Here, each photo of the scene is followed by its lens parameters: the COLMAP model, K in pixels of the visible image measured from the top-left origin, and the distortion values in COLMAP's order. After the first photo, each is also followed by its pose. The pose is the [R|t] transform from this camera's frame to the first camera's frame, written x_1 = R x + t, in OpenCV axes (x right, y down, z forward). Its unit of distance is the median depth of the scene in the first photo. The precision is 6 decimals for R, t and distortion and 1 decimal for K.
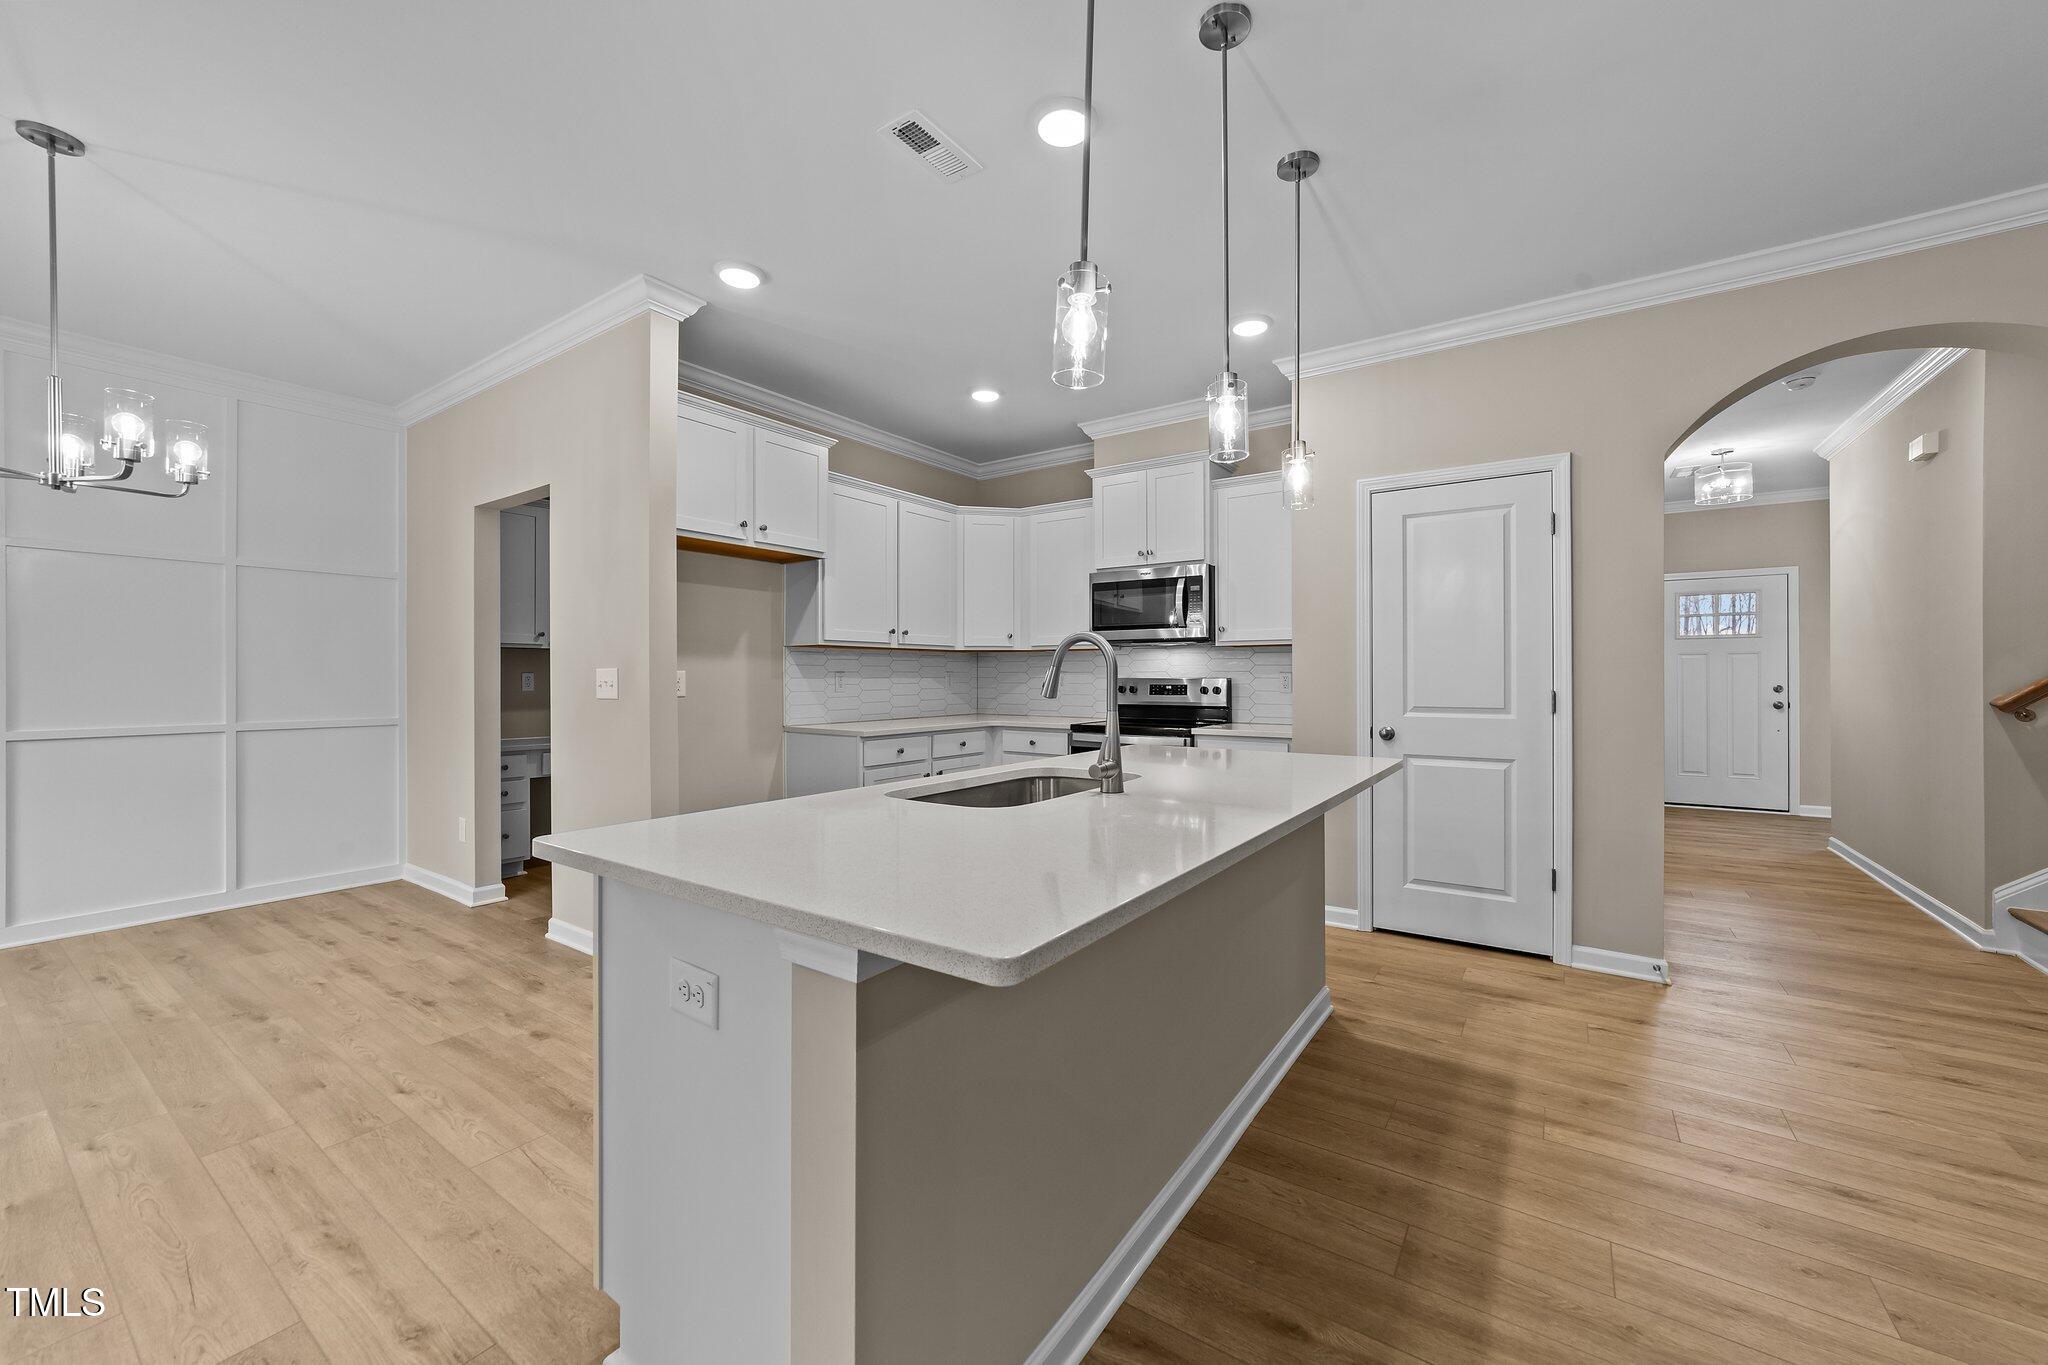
lens RADIAL K [[782.5, 0, 1024.3], [0, 782.5, 679.1], [0, 0, 1]] dist [-0.000372, -0.000154]
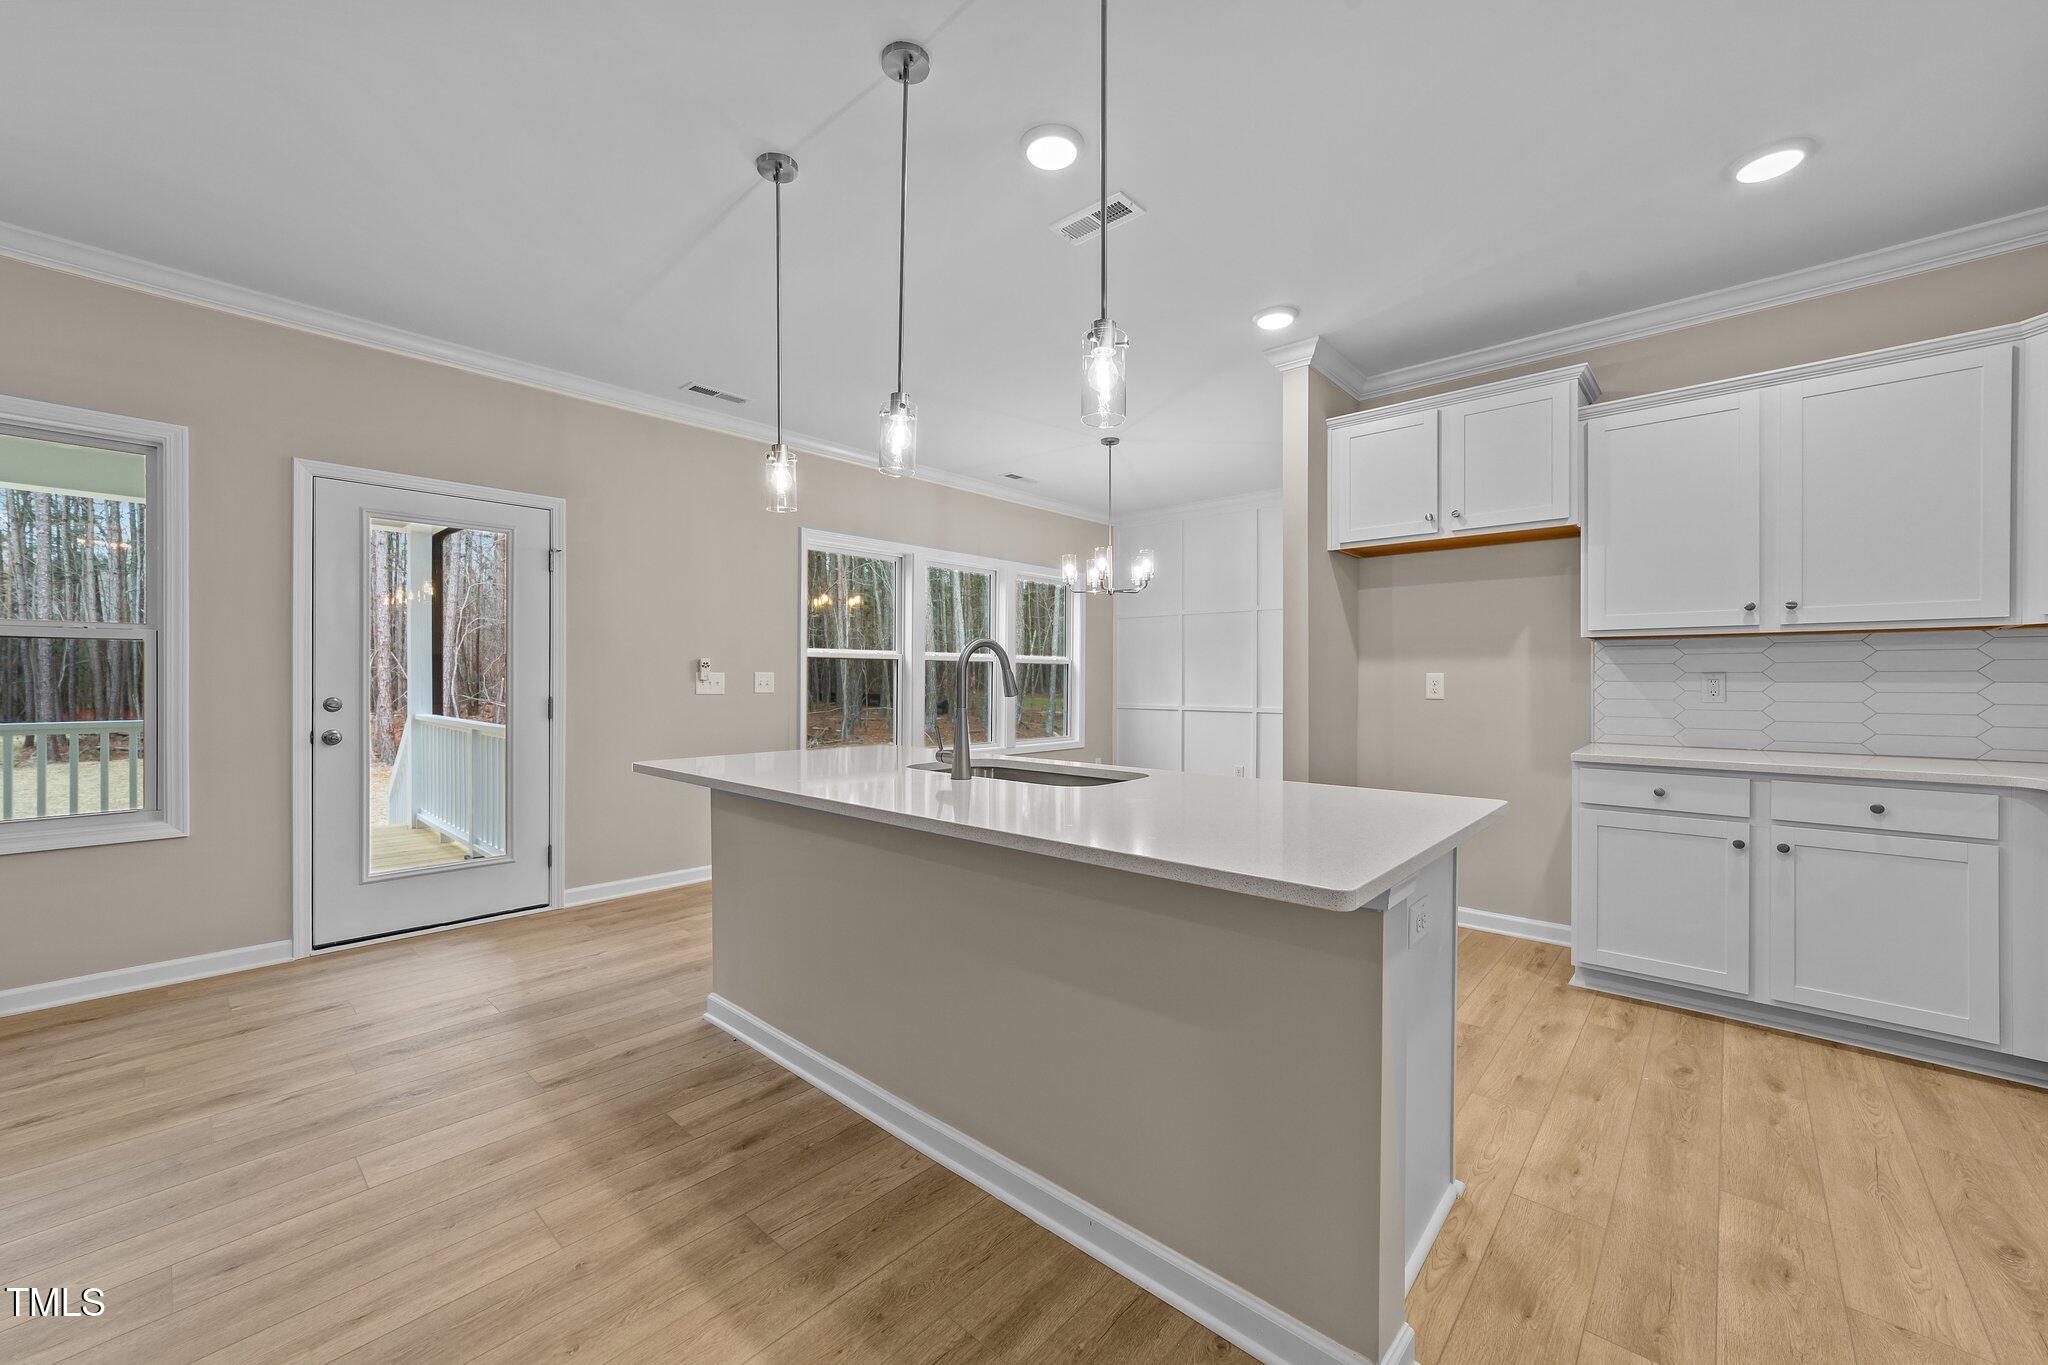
lens RADIAL K [[782.5, 0, 1032.2], [0, 782.5, 683.3], [0, 0, 1]] dist [-0.000372, -0.000154]
pose [[-0.119614, 0.004332, -0.992811, 0.983290], [-0.003884, 0.999981, 0.004831, -0.001928], [0.992813, 0.004434, -0.119595, 0.988313]]
